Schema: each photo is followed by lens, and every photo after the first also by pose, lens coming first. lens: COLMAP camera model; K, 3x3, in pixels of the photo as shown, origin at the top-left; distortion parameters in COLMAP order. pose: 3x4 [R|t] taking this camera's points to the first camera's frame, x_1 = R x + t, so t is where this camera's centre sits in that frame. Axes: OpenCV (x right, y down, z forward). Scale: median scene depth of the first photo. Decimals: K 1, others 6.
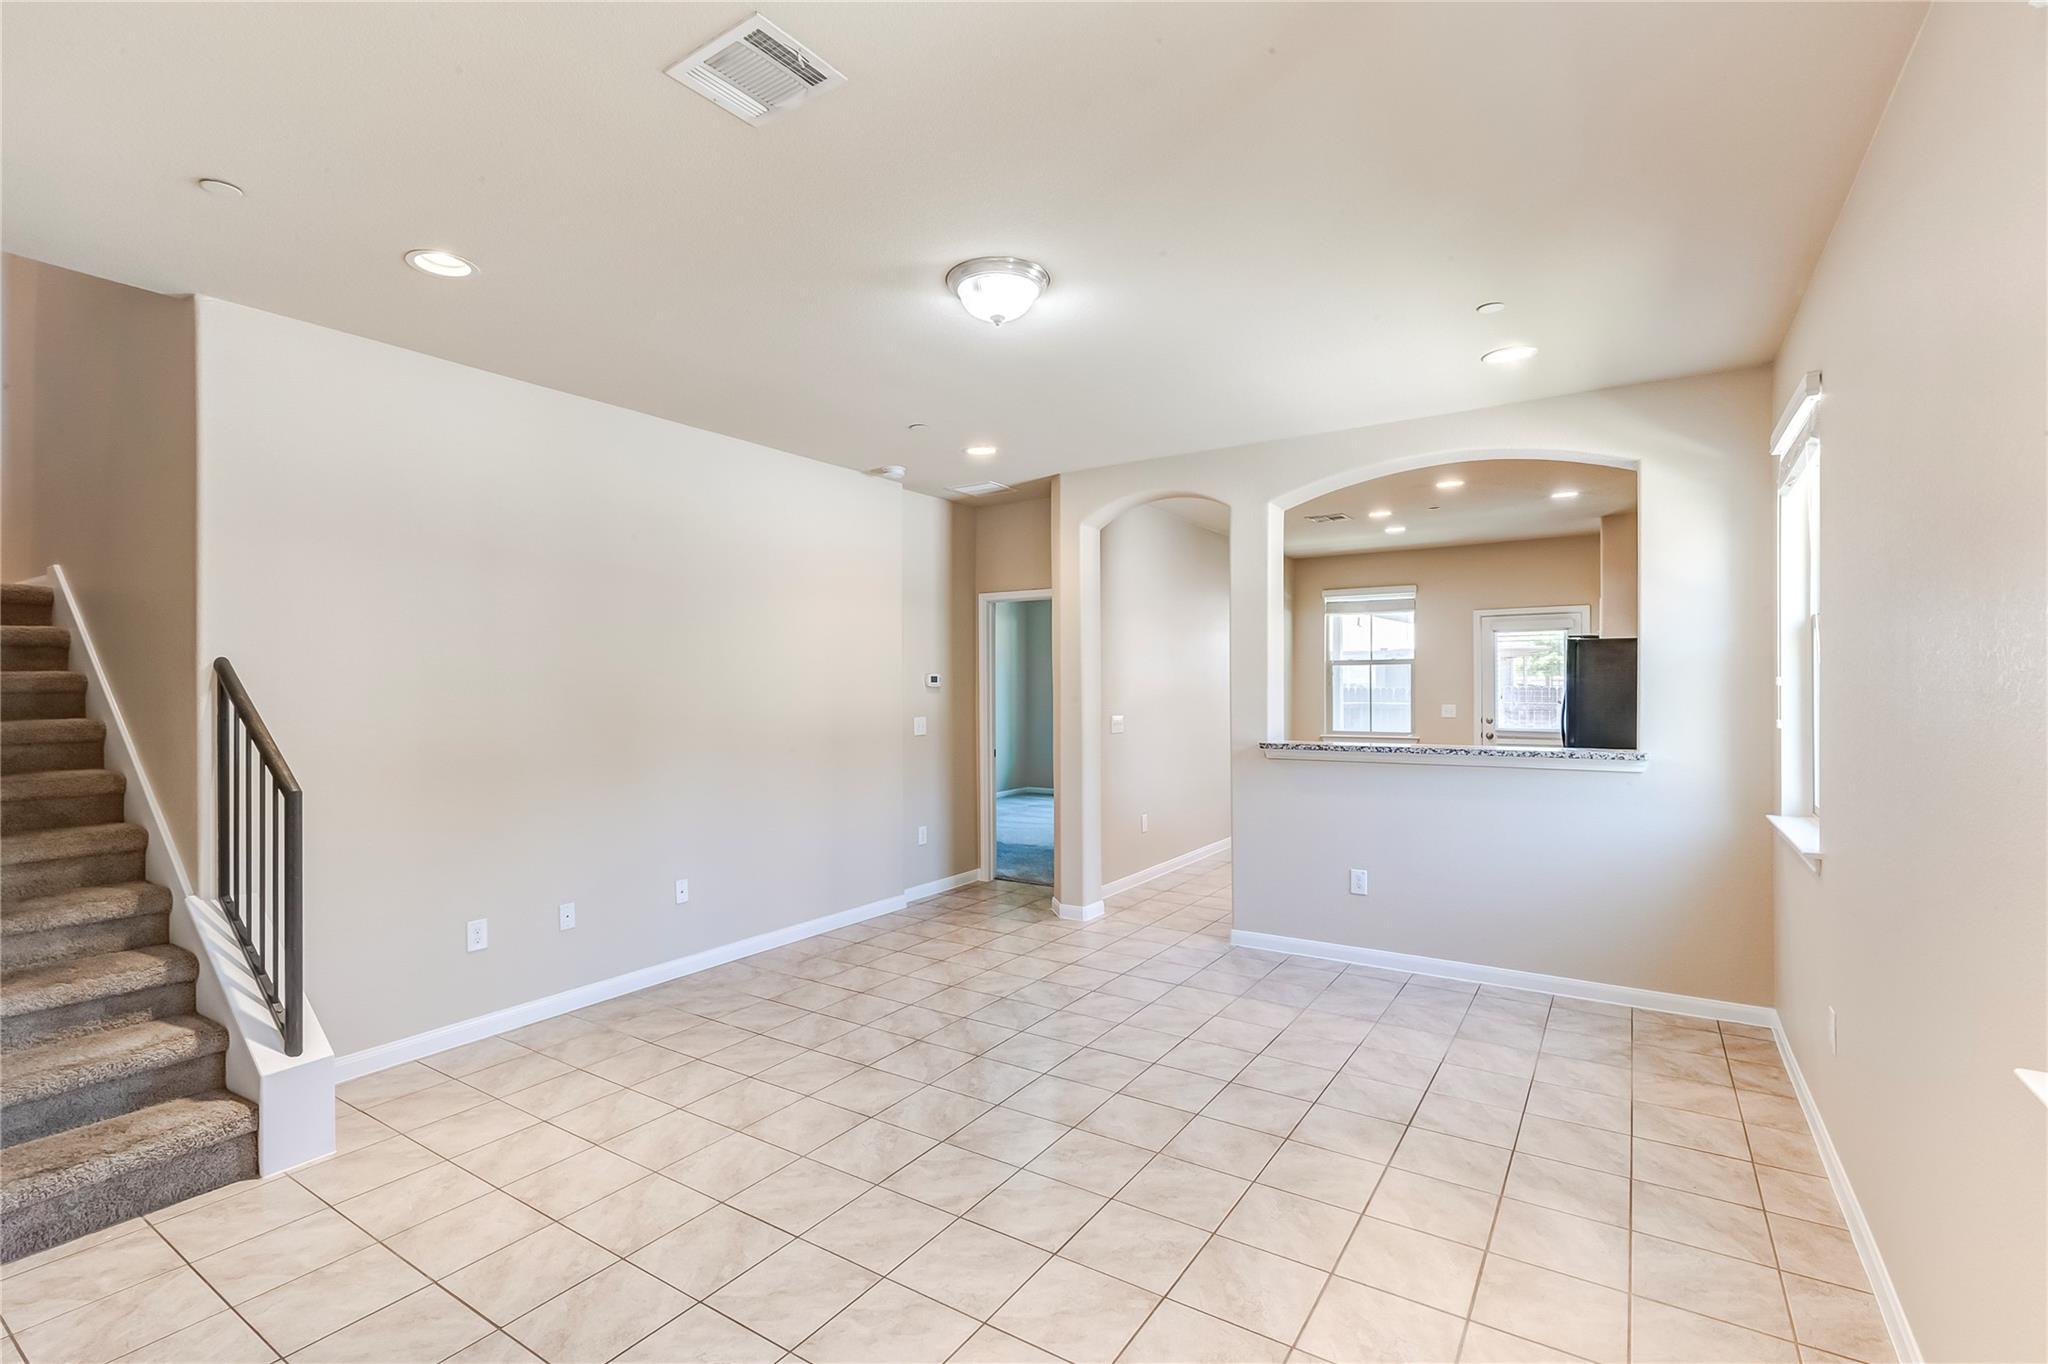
lens RADIAL K [[927.3, 0, 1027.1], [0, 927.3, 688.5], [0, 0, 1]] dist [0.004503, -0.000274]
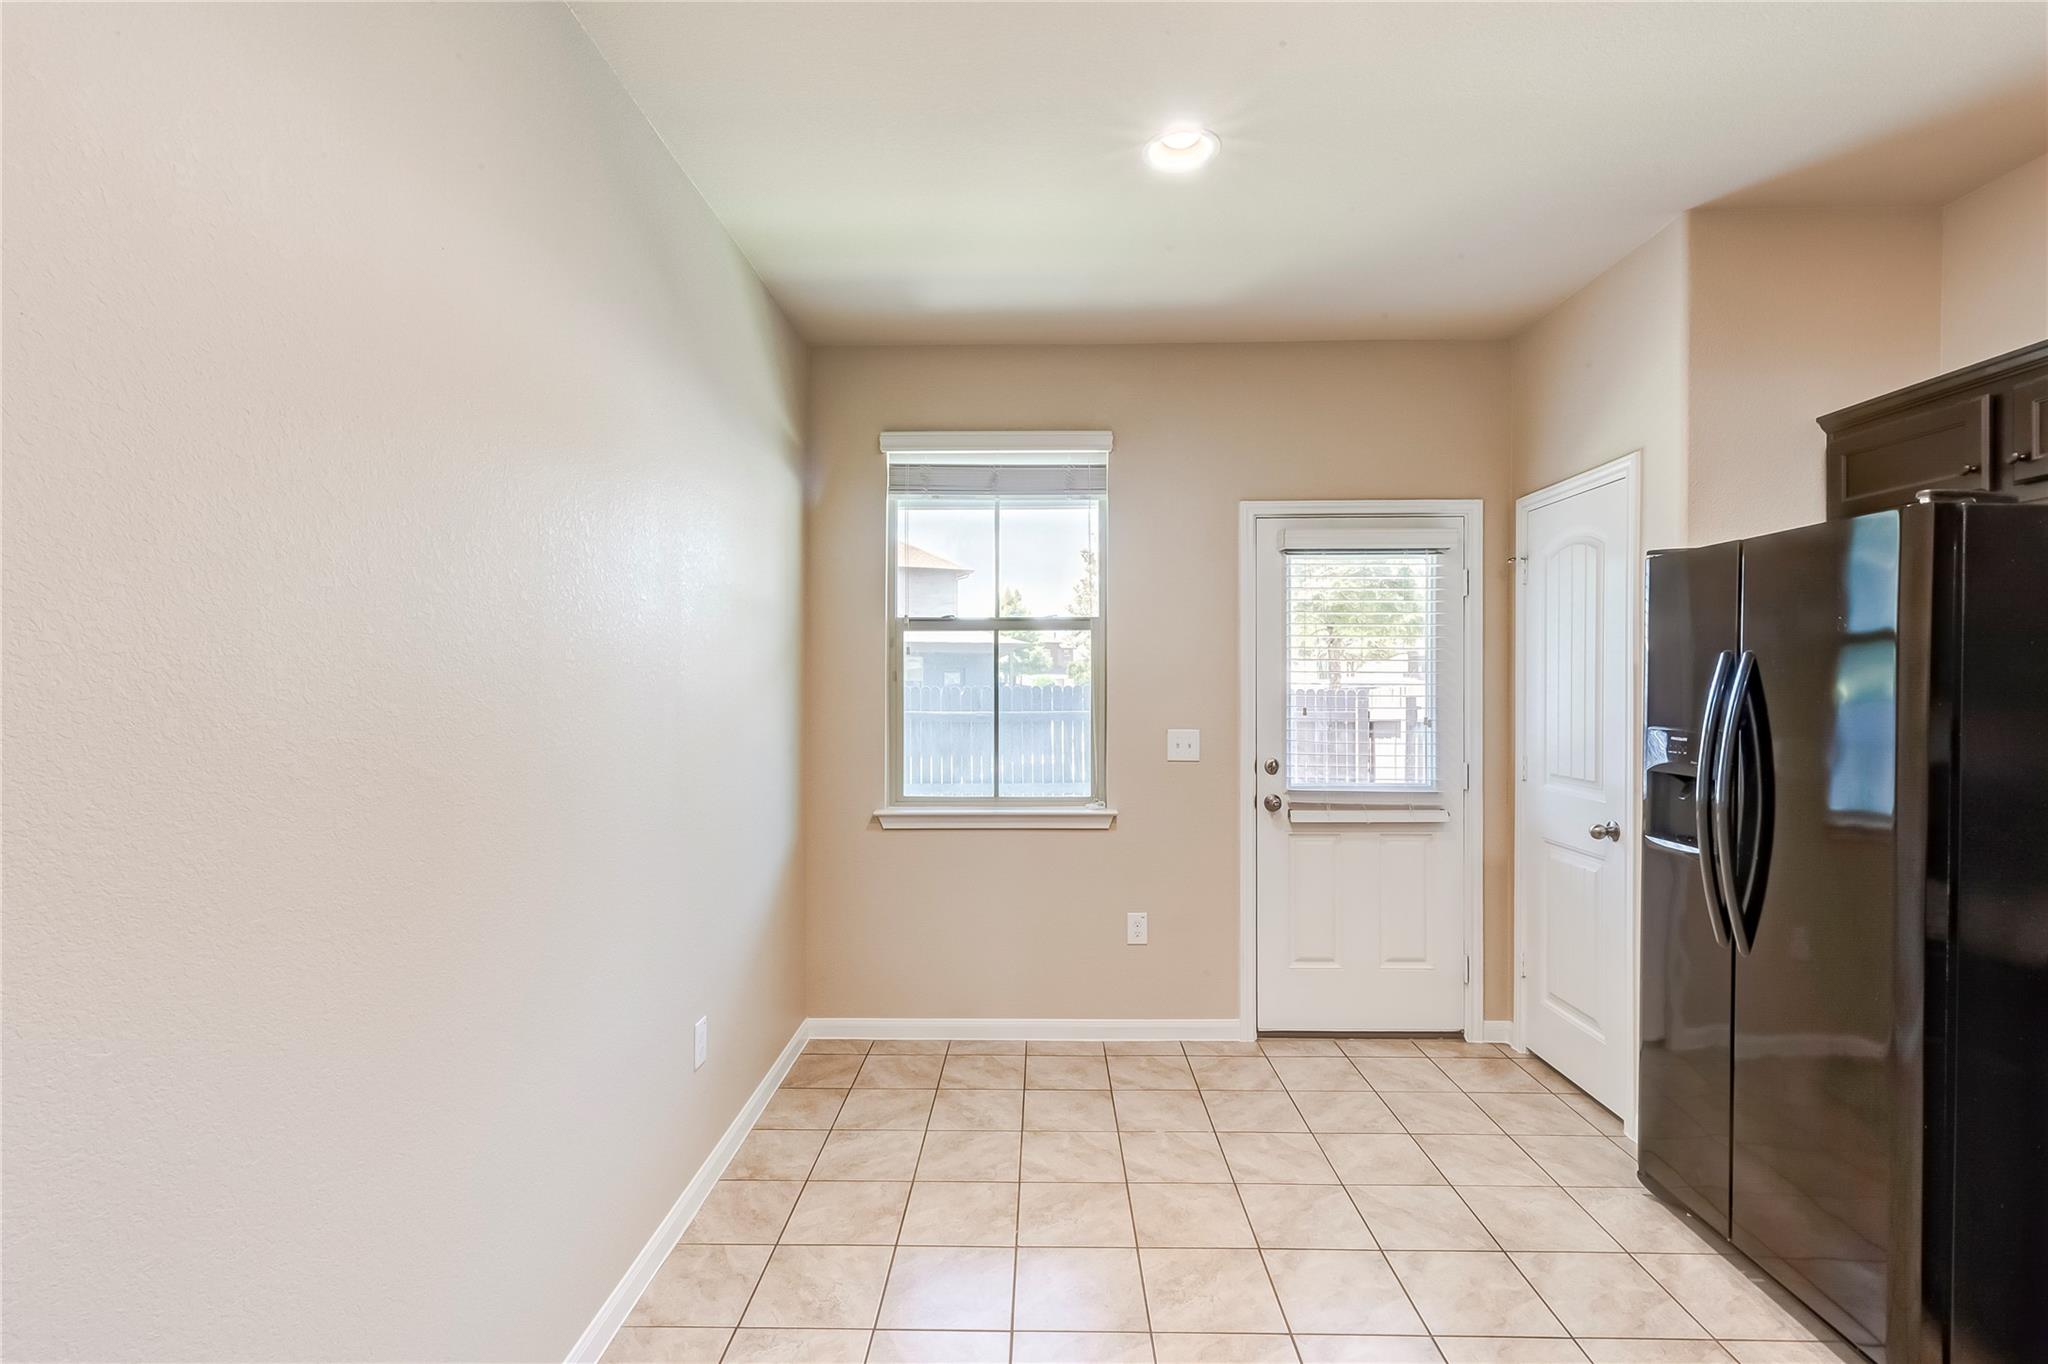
lens RADIAL K [[931.7, 0, 1023.4], [0, 931.7, 688.8], [0, 0, 1]] dist [0.004277, -0.000257]
pose [[0.848634, 0.001416, 0.528978, 0.362768], [-0.002987, 0.999993, 0.002114, -0.002250], [-0.528972, -0.003374, 0.848633, 1.412462]]
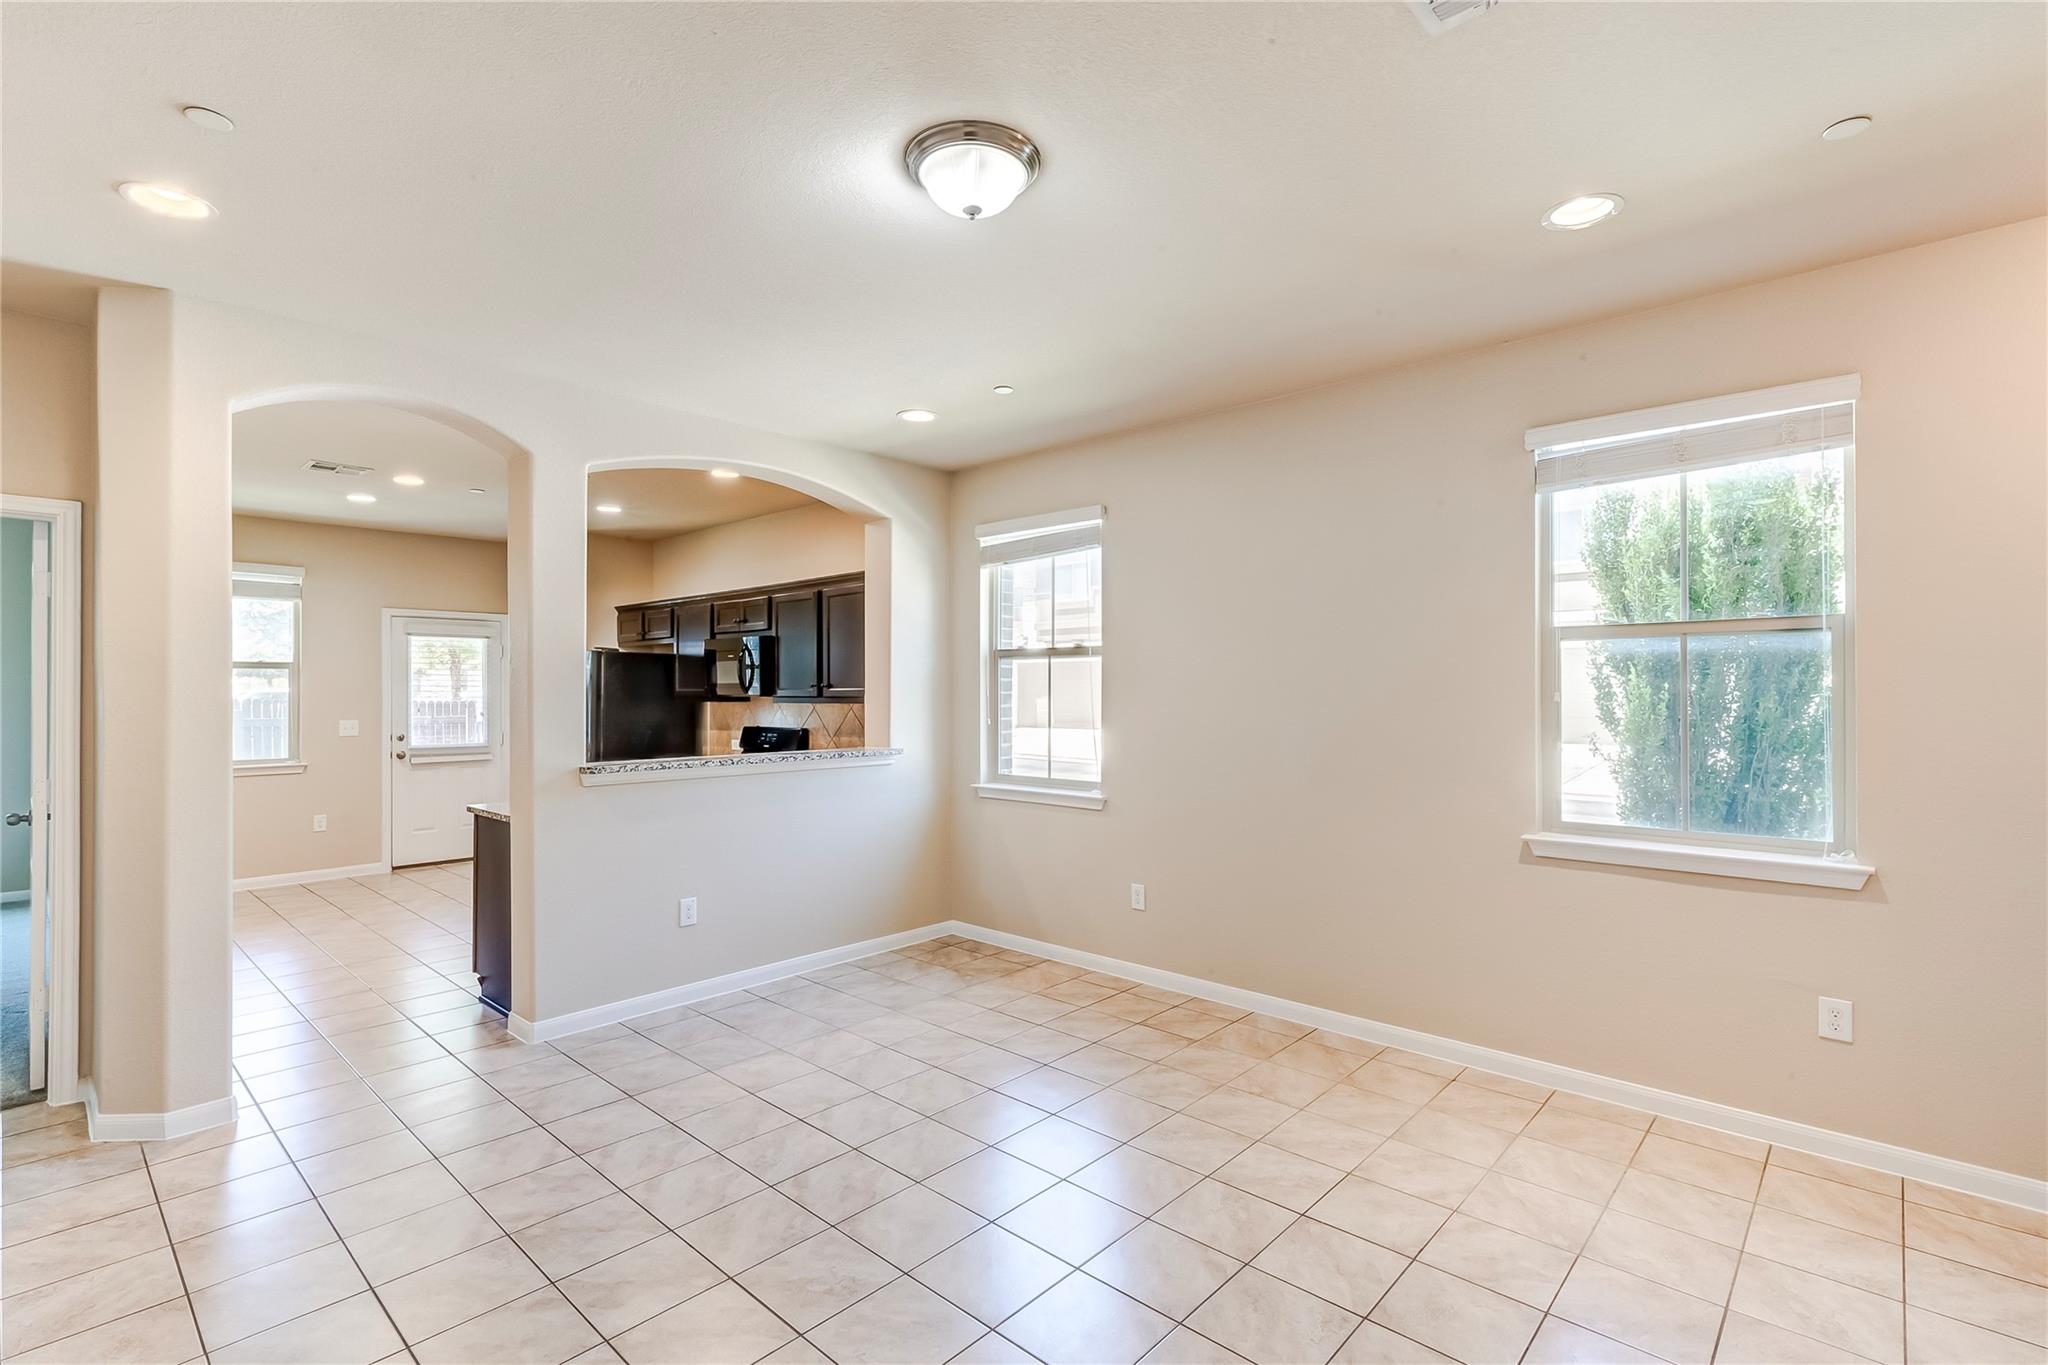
lens RADIAL K [[938.1, 0, 1026.8], [0, 938.1, 689.2], [0, 0, 1]] dist [0.003701, -0.000027]
pose [[0.160210, 0.009559, 0.987037, -0.542245], [0.004082, 0.999938, -0.010346, 0.002199], [-0.987075, 0.005687, 0.160161, 0.576123]]
